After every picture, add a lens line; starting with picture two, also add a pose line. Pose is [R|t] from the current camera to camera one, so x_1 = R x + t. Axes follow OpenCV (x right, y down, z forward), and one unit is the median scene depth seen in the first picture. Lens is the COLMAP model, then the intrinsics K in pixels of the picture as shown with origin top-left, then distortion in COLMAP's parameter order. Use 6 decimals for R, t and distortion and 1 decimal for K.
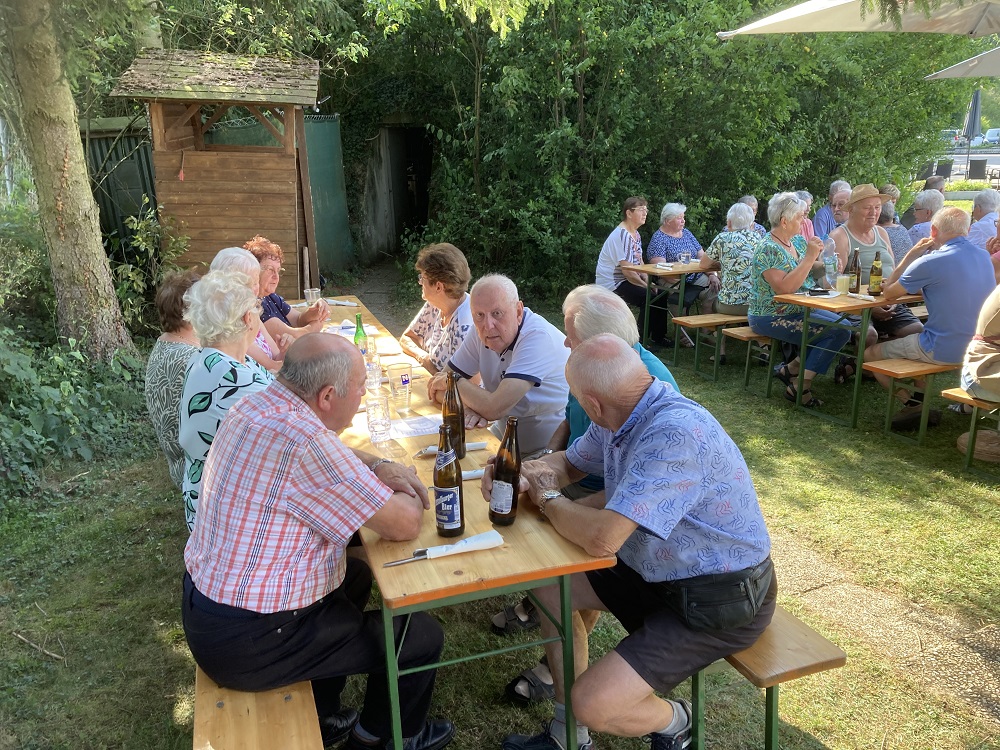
lens RADIAL K [[809.9, 0, 500.0], [0, 809.9, 375.0], [0, 0, 1]] dist [-0.001172, -0.000745]
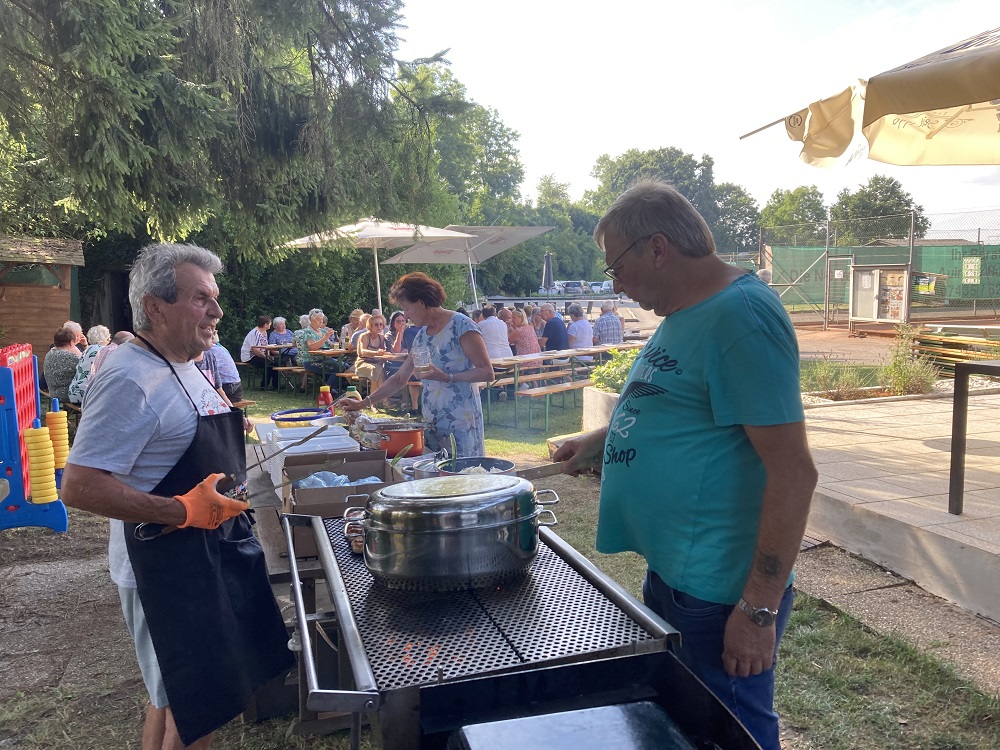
lens RADIAL K [[813.2, 0, 500.0], [0, 813.2, 375.0], [0, 0, 1]] dist [0.009245, 0.006242]
pose [[0.943414, -0.020458, 0.330984, 0.067602], [0.074945, 0.985425, -0.152709, 0.302671], [-0.323036, 0.168874, 0.931198, -1.106132]]
